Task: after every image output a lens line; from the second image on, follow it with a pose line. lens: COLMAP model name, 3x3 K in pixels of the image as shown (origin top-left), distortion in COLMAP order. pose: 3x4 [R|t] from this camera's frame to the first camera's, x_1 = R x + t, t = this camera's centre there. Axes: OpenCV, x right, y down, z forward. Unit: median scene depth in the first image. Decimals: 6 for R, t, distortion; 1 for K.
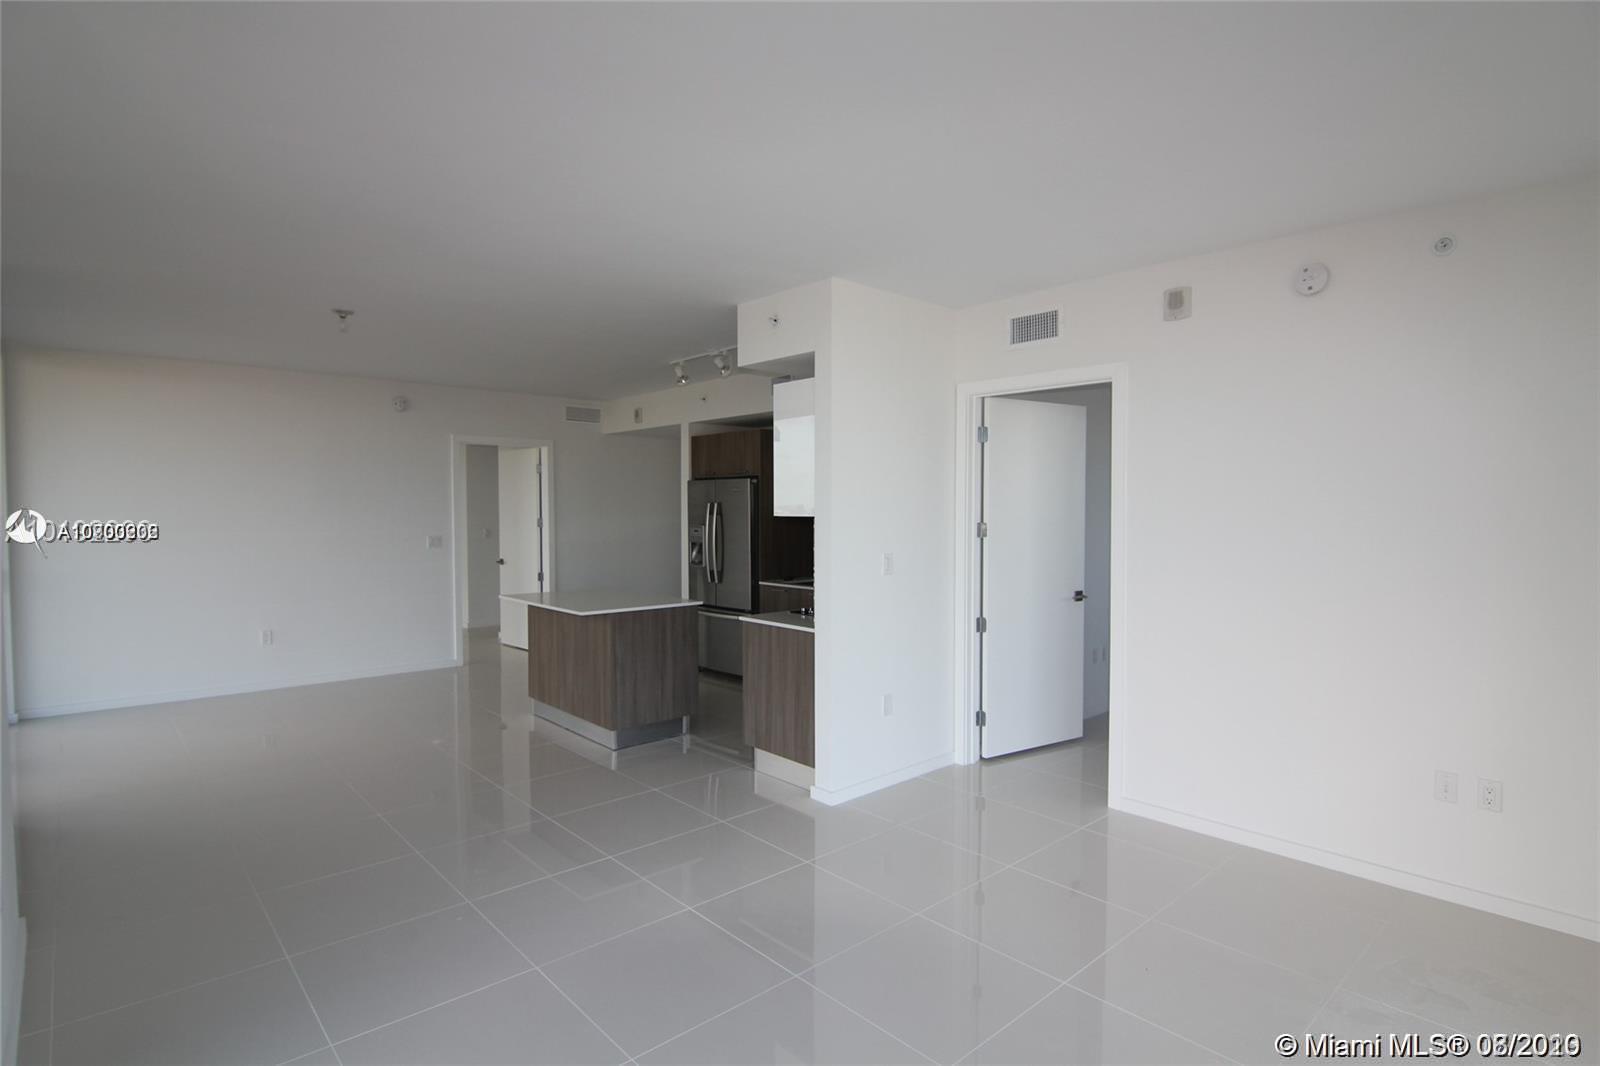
lens RADIAL K [[814.5, 0, 797.5], [0, 814.5, 521.9], [0, 0, 1]] dist [-0.006387, -0.010390]
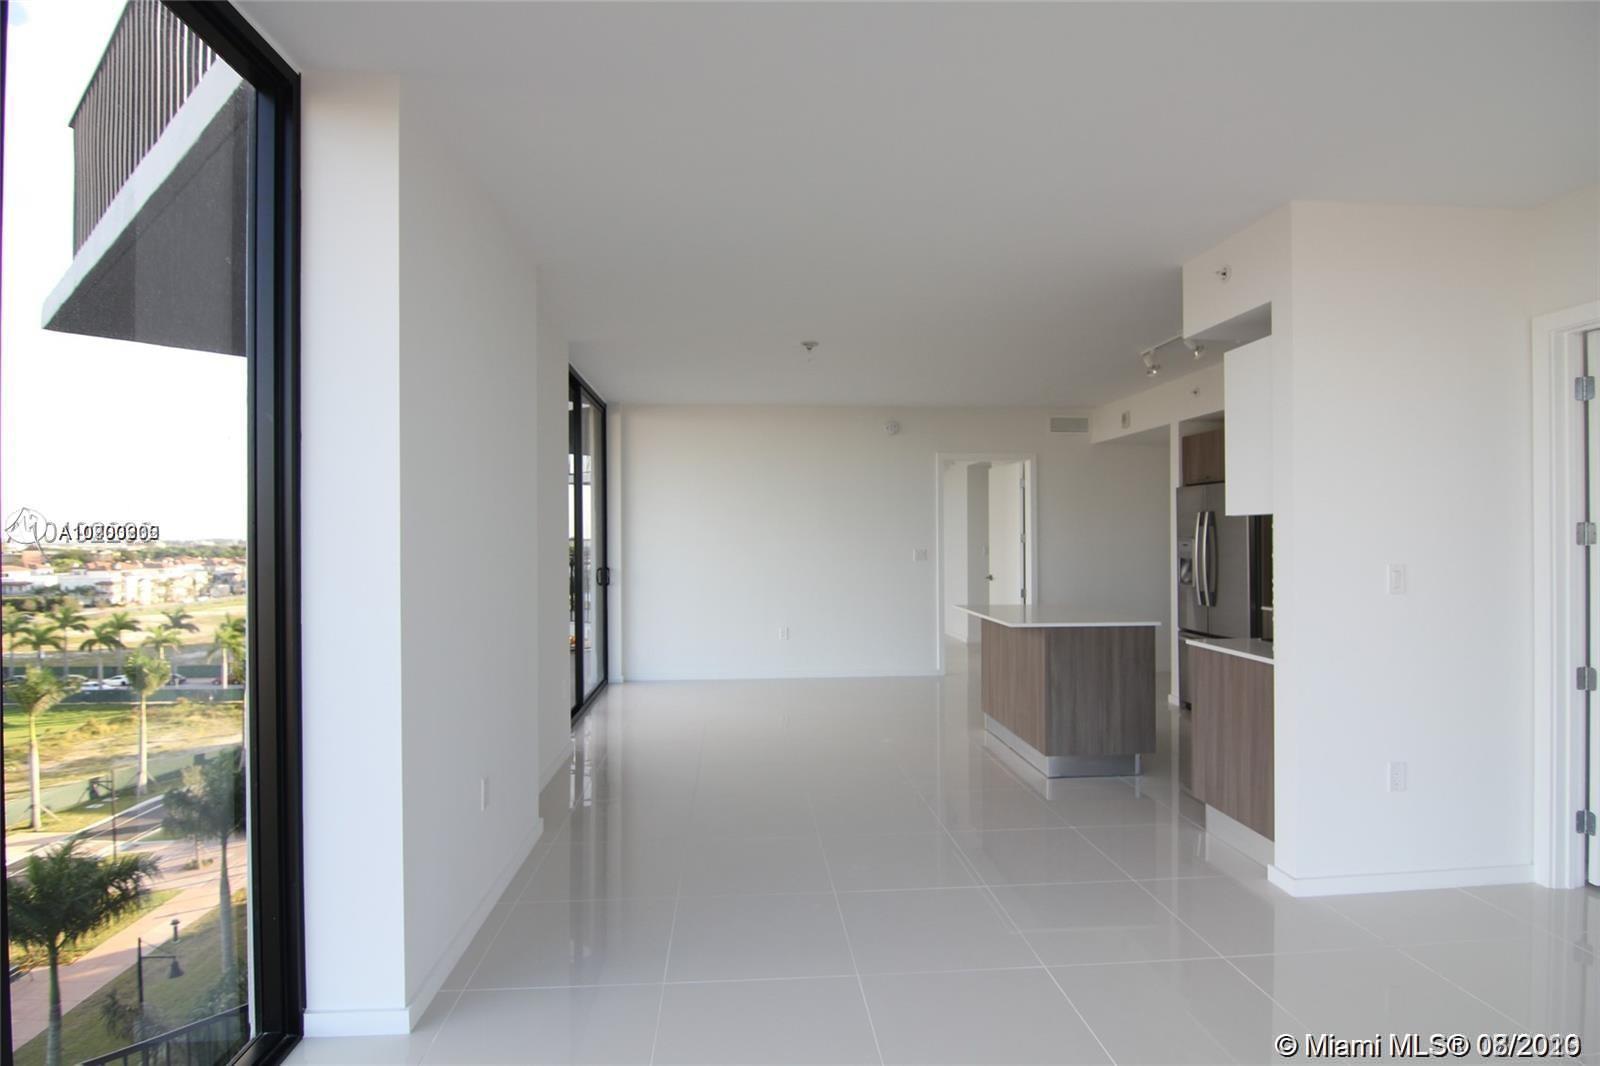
lens RADIAL K [[814.5, 0, 799.1], [0, 814.5, 527.1], [0, 0, 1]] dist [-0.006387, -0.010390]
pose [[0.791656, -0.010430, -0.610877, 0.108825], [-0.006417, 0.999657, -0.025384, 0.022868], [0.610933, 0.024015, 0.791318, 0.094257]]
